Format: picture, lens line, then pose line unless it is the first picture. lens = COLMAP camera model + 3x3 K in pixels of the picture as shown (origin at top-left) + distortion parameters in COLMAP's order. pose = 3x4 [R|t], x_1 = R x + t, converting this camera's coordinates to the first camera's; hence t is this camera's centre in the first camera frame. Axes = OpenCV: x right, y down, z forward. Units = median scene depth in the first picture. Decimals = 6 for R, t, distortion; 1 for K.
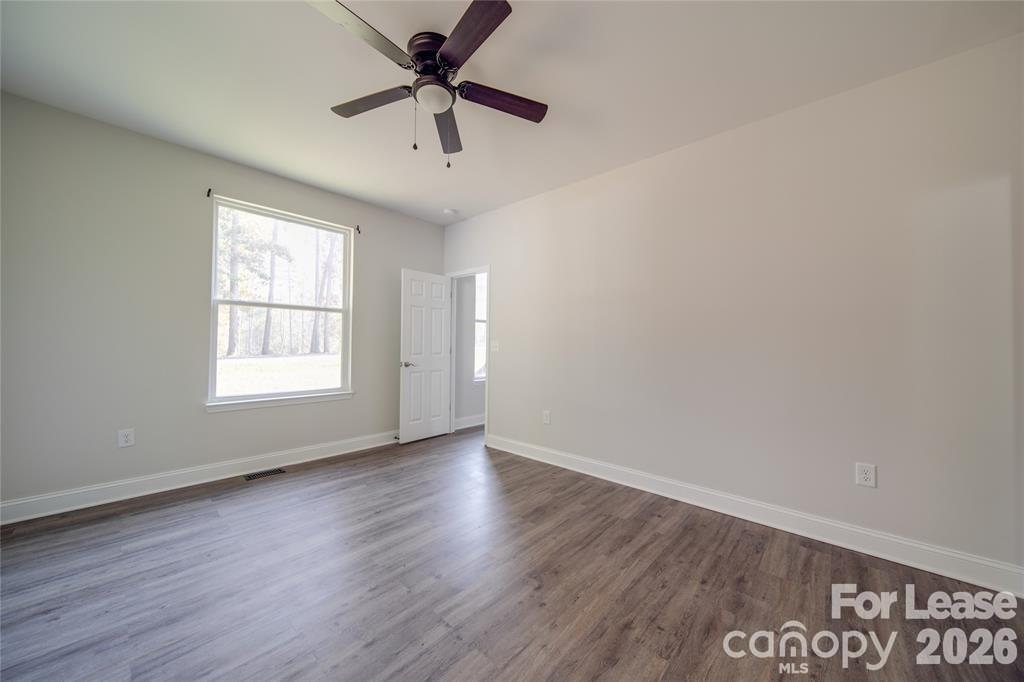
lens RADIAL K [[361.2, 0, 517.0], [0, 361.2, 339.8], [0, 0, 1]] dist [0.000622, -0.001183]
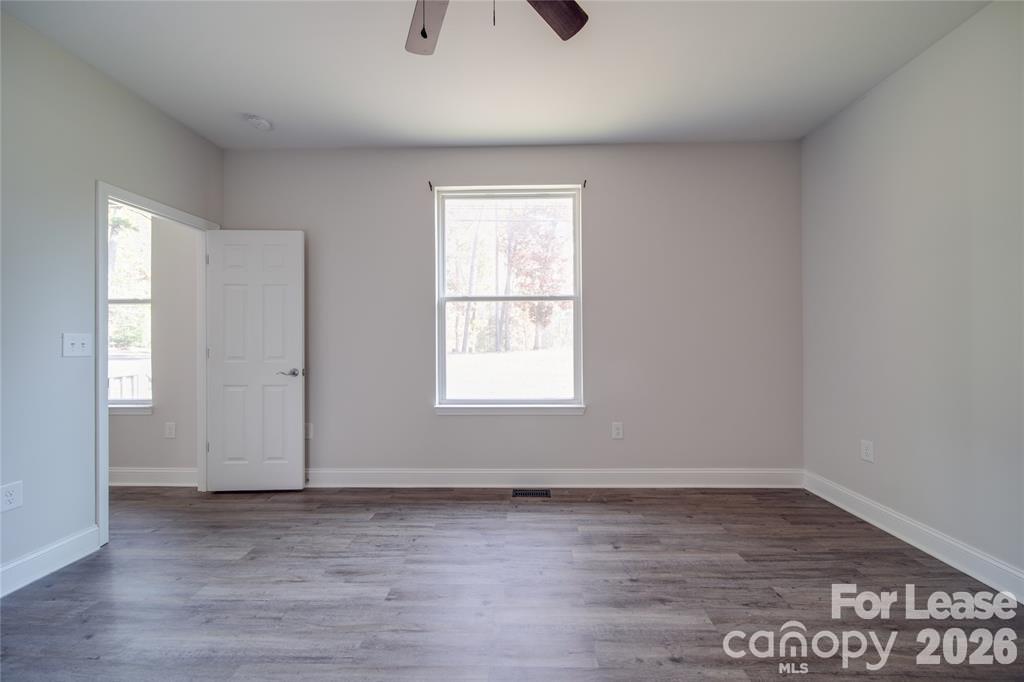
lens RADIAL K [[361.2, 0, 517.0], [0, 361.2, 339.8], [0, 0, 1]] dist [0.000622, -0.001183]
pose [[0.654308, -0.011663, -0.756138, 0.018968], [0.023948, 0.999699, 0.005304, 0.001405], [0.755848, -0.021578, 0.654391, 0.526390]]
